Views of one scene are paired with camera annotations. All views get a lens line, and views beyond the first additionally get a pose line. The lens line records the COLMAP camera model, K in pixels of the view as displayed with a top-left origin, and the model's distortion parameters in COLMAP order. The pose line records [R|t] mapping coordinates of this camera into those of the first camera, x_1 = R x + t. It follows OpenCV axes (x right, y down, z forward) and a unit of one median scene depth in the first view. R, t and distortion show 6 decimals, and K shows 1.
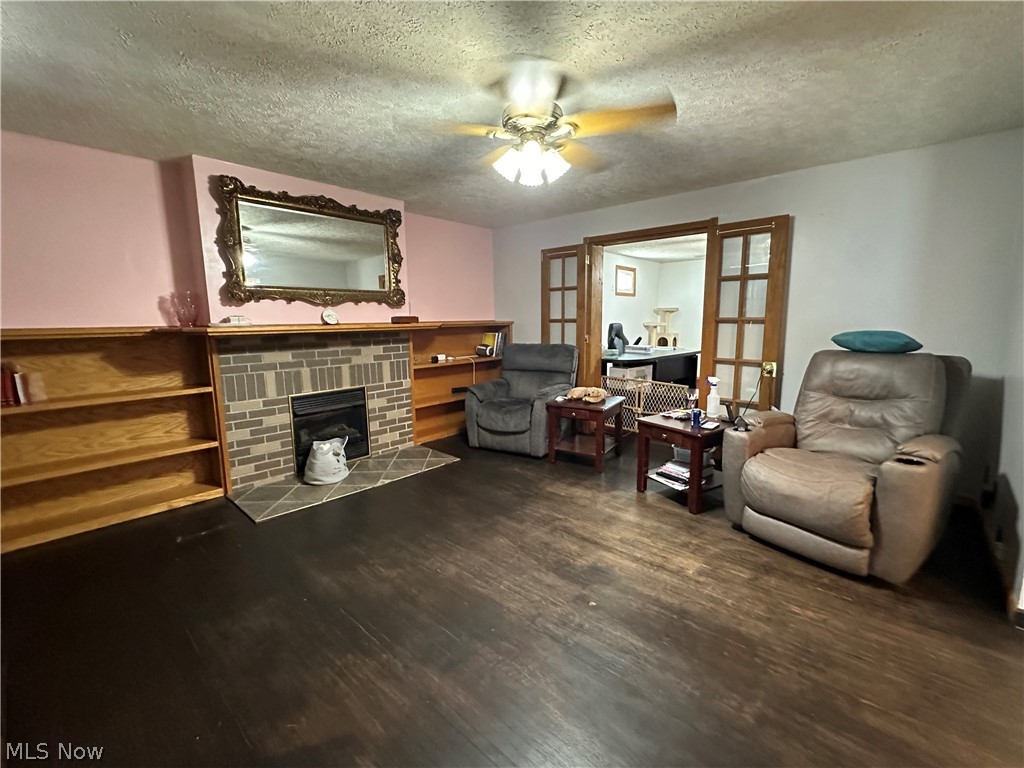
lens RADIAL K [[461.8, 0, 512.0], [0, 461.8, 384.0], [0, 0, 1]] dist [-0.002725, 0.000052]
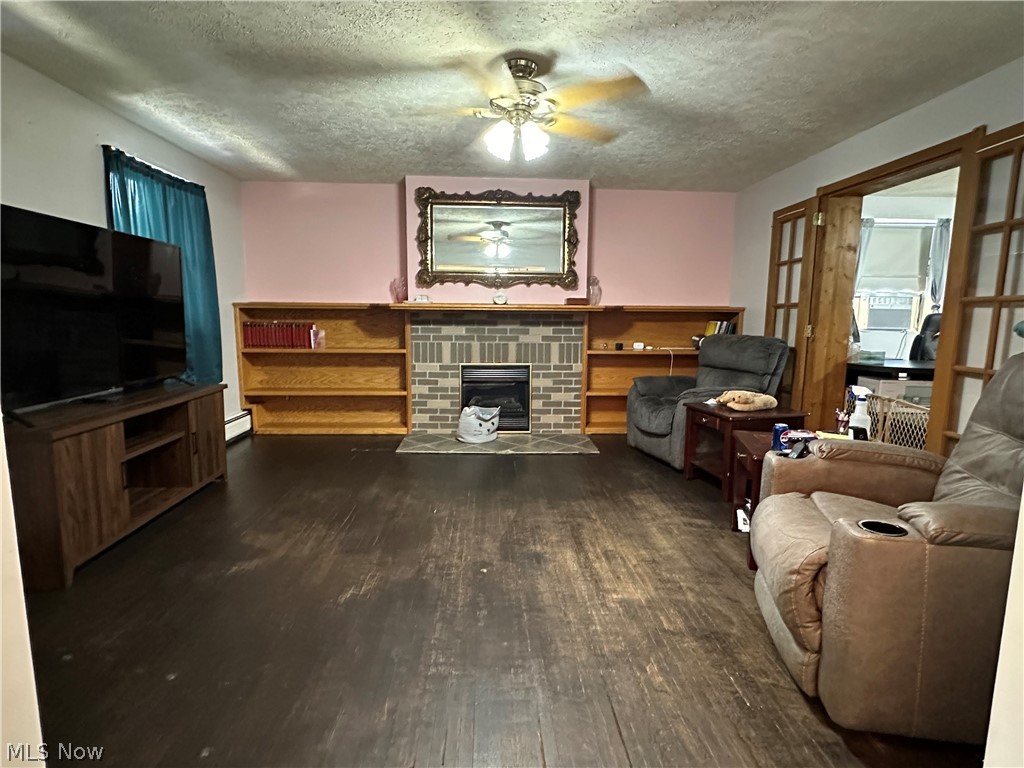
lens RADIAL K [[560.3, 0, 509.0], [0, 560.3, 390.8], [0, 0, 1]] dist [-0.001134, 0.000623]
pose [[0.679947, 0.115951, -0.724035, 0.660688], [-0.122026, 0.991542, 0.044196, 0.015545], [0.723036, 0.058301, 0.688346, 0.106526]]
